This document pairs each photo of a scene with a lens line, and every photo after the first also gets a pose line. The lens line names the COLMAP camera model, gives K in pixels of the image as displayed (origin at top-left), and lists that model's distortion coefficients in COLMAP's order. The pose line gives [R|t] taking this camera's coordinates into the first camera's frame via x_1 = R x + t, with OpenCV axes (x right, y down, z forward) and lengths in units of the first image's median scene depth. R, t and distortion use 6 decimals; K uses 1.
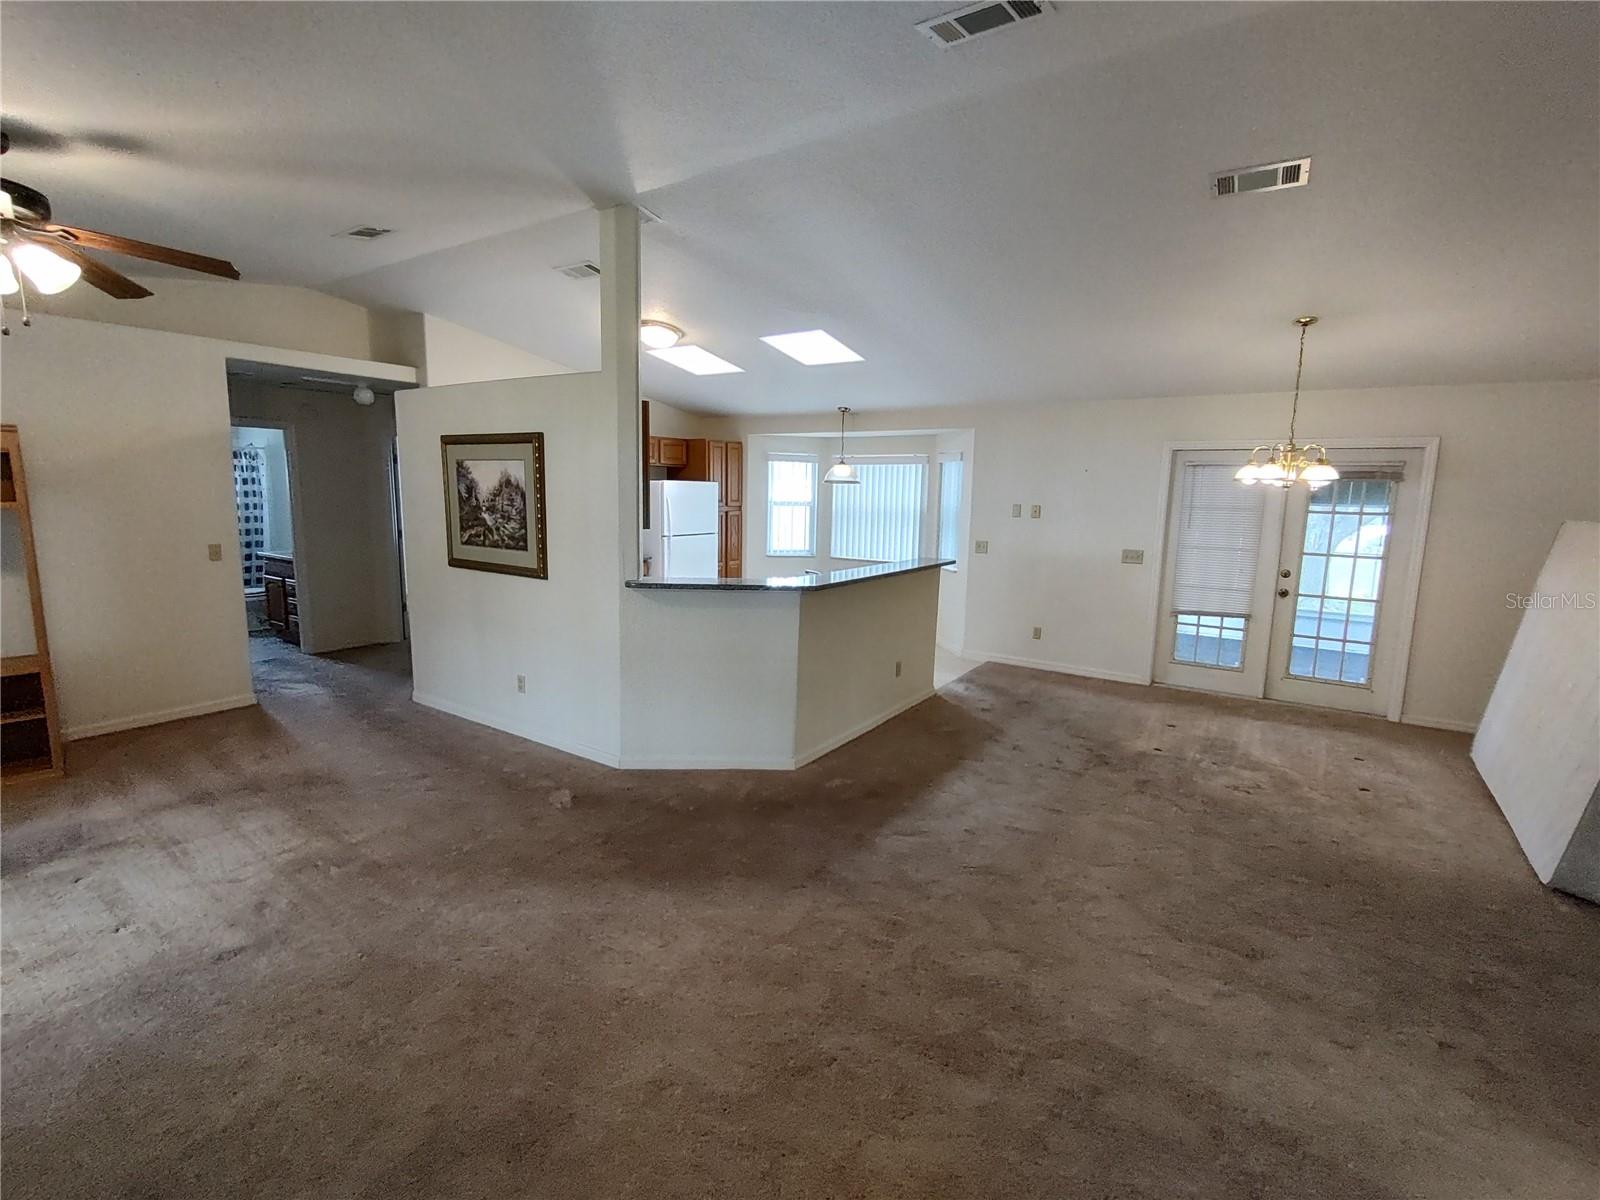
lens RADIAL K [[730.0, 0, 797.0], [0, 730.0, 594.0], [0, 0, 1]] dist [-0.002652, -0.000688]
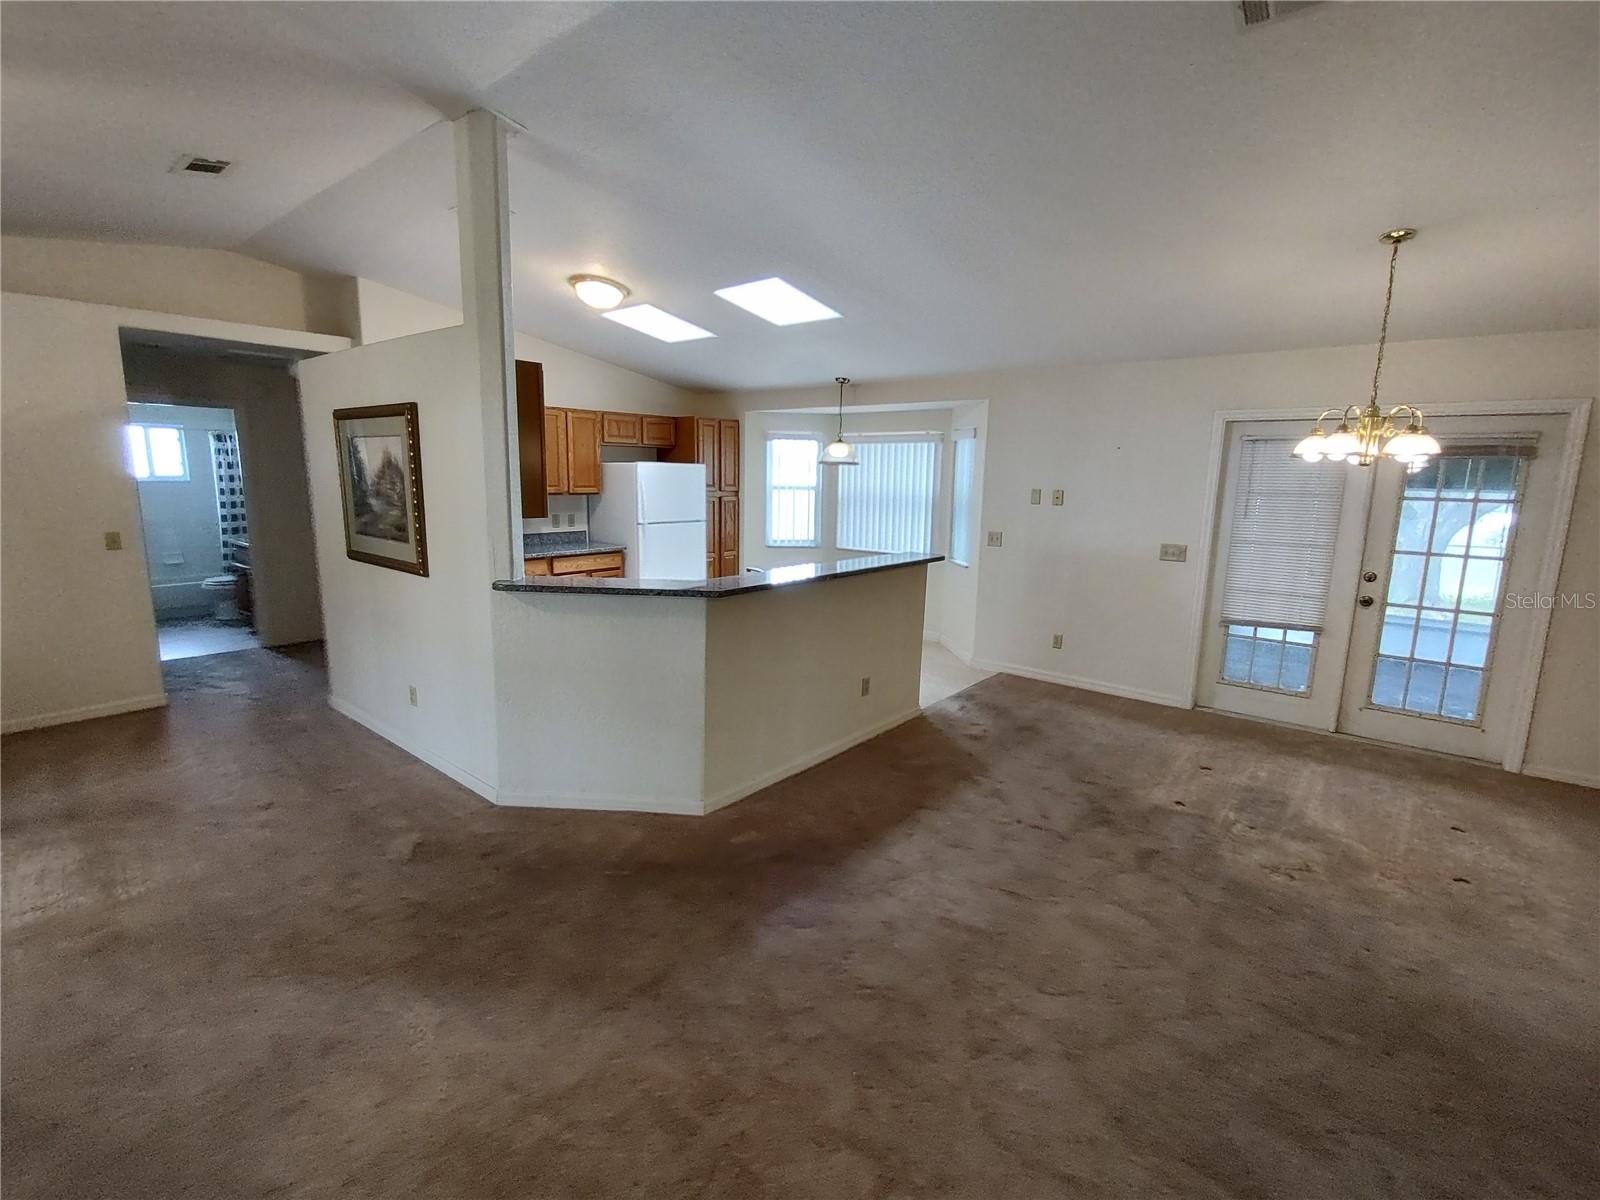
lens RADIAL K [[730.0, 0, 793.1], [0, 730.0, 597.9], [0, 0, 1]] dist [-0.002652, -0.000688]
pose [[0.994894, 0.015042, -0.099802, 0.147385], [-0.012518, 0.999587, 0.025867, -0.020413], [0.100150, -0.024486, 0.994671, 0.175186]]
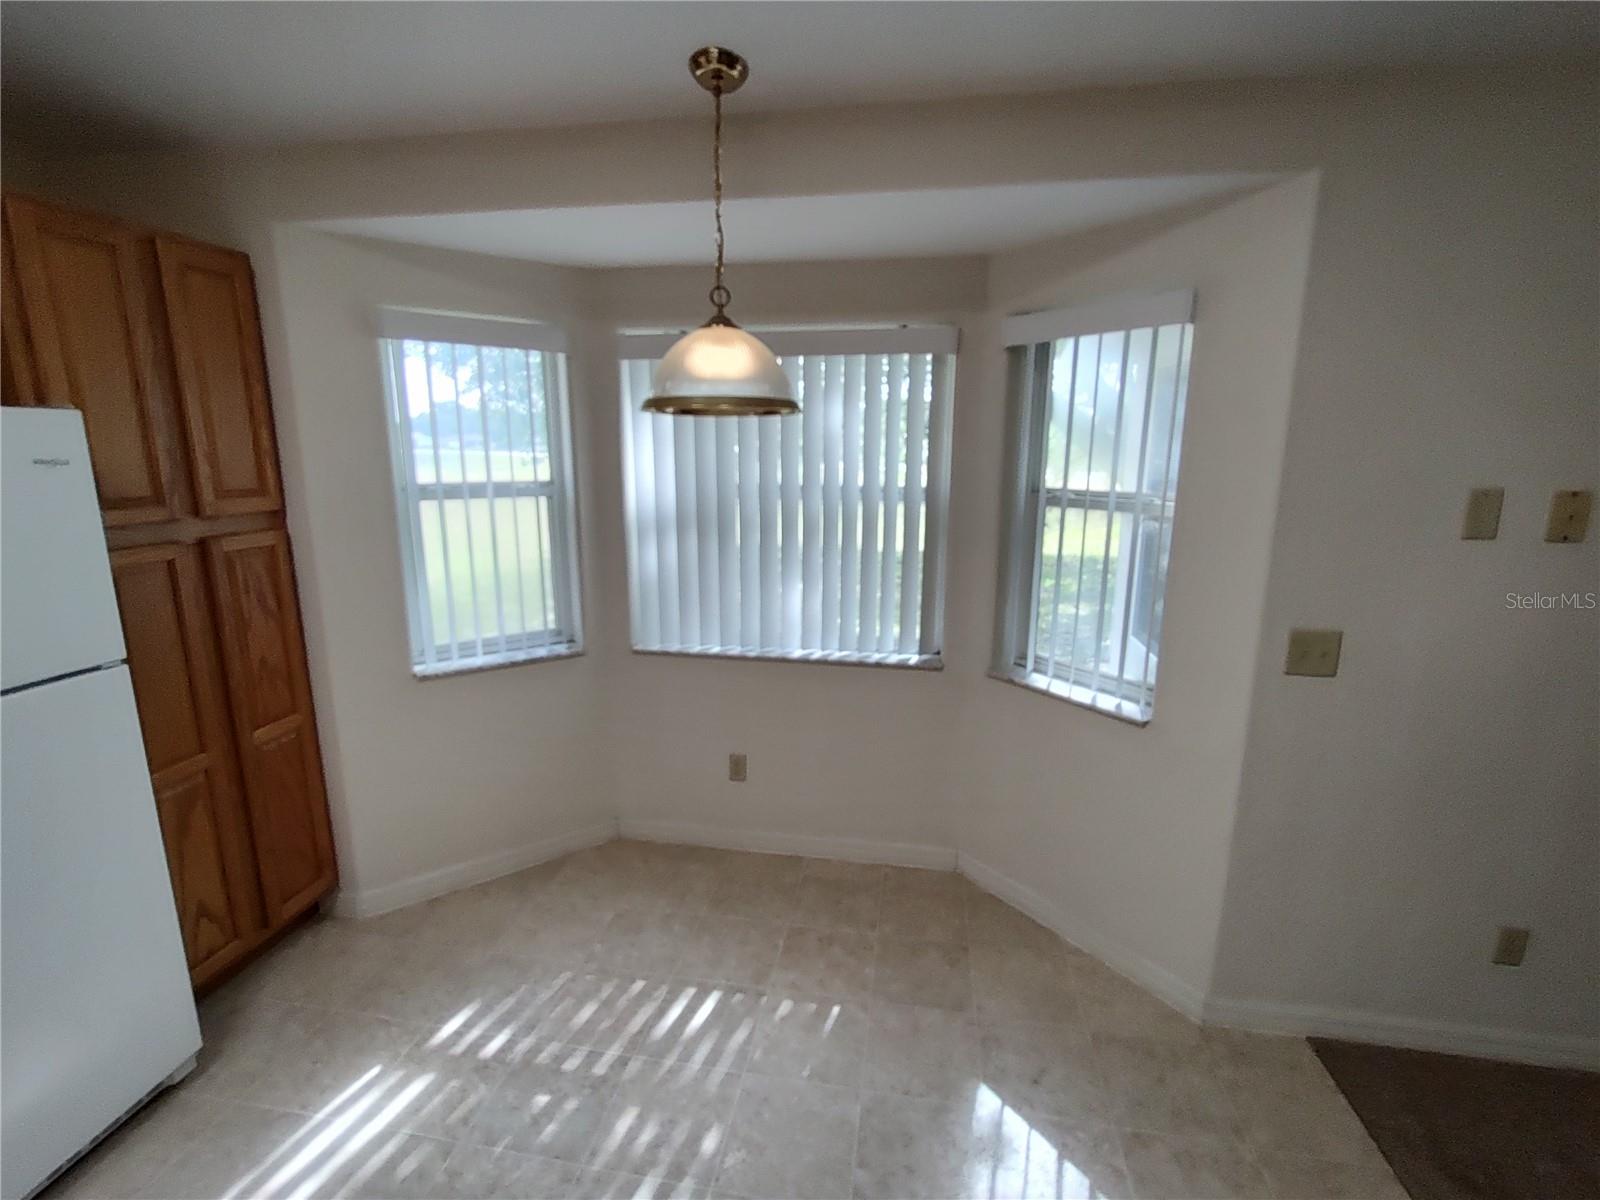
lens RADIAL K [[730.0, 0, 800.2], [0, 730.0, 604.0], [0, 0, 1]] dist [-0.002652, -0.000688]
pose [[0.907977, -0.104098, 0.405884, -0.028592], [0.072665, 0.993091, 0.092145, -0.169672], [-0.412671, -0.054172, 0.909268, 1.189474]]
